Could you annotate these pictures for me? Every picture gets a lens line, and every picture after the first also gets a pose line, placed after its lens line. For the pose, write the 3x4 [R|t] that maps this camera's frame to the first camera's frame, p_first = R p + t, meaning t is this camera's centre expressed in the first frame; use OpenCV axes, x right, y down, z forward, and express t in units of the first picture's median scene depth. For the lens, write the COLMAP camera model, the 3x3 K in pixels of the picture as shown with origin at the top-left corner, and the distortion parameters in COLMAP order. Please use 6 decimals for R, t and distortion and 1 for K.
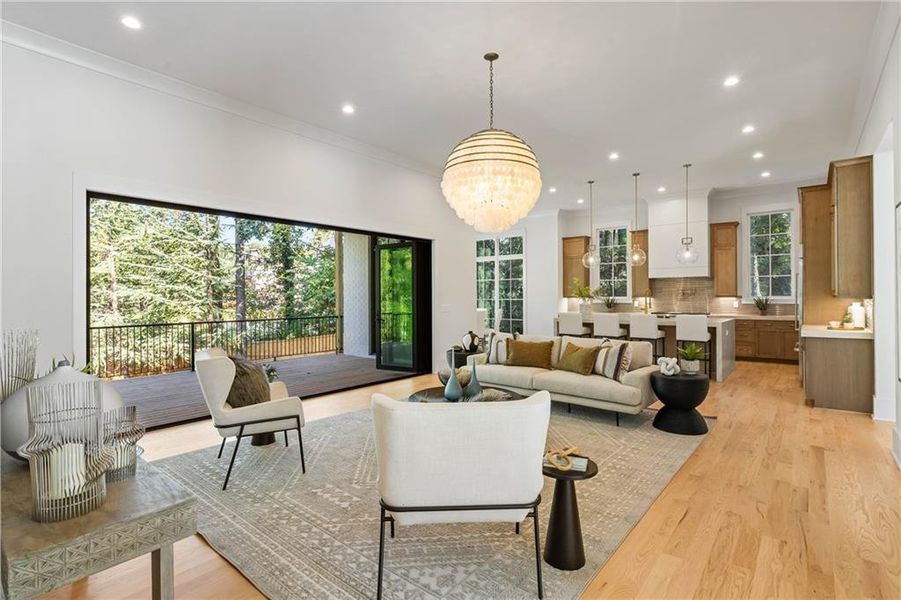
lens RADIAL K [[433.4, 0, 450.5], [0, 433.4, 300.0], [0, 0, 1]] dist [-0.001047, -0.000093]
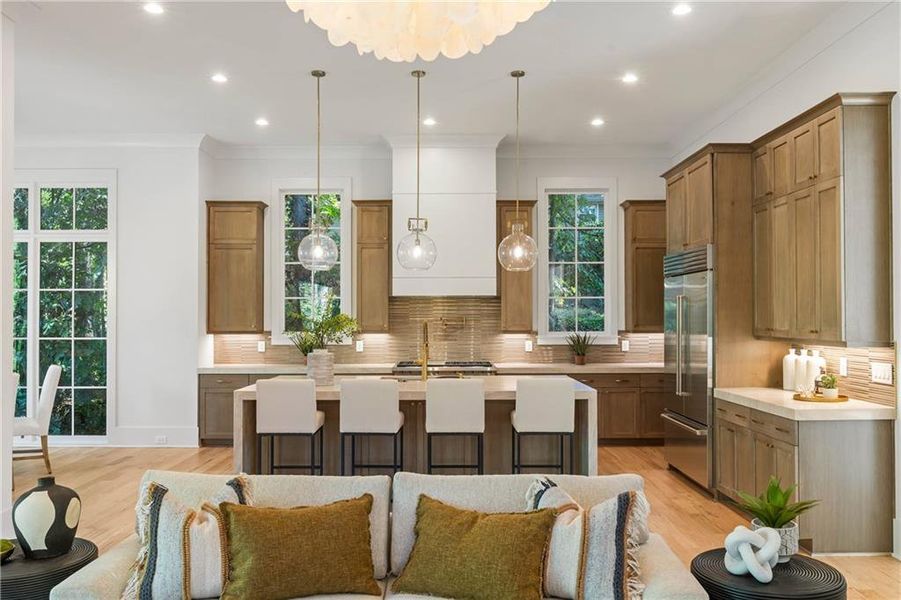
lens RADIAL K [[740.2, 0, 450.5], [0, 740.2, 300.0], [0, 0, 1]] dist [-0.004821, -0.004707]
pose [[0.775302, 0.021401, 0.631228, -0.035029], [0.001650, 0.999354, -0.035908, -0.015557], [-0.631589, 0.028881, 0.774766, 0.308937]]
